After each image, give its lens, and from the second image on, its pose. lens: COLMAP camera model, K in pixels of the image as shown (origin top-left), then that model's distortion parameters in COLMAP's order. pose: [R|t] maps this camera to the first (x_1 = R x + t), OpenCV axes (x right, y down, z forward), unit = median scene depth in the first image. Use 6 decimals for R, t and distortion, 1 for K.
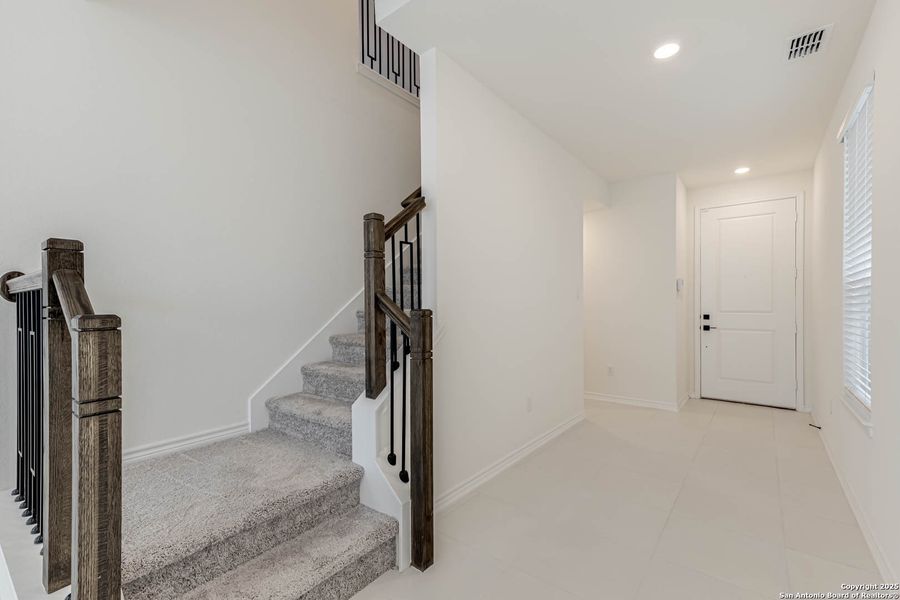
lens RADIAL K [[403.0, 0, 443.6], [0, 403.0, 306.5], [0, 0, 1]] dist [0.026808, -0.000964]
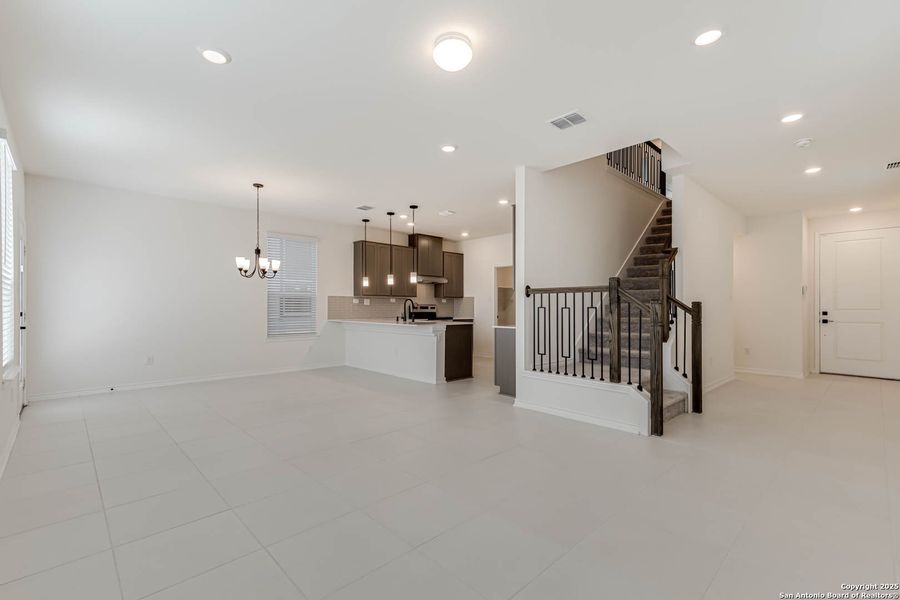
lens RADIAL K [[403.0, 0, 448.7], [0, 403.0, 305.2], [0, 0, 1]] dist [0.026808, -0.000964]
pose [[0.990312, 0.009246, -0.138553, -0.461181], [-0.010294, 0.999924, -0.006849, 0.023606], [0.138479, 0.008209, 0.990331, -0.604796]]
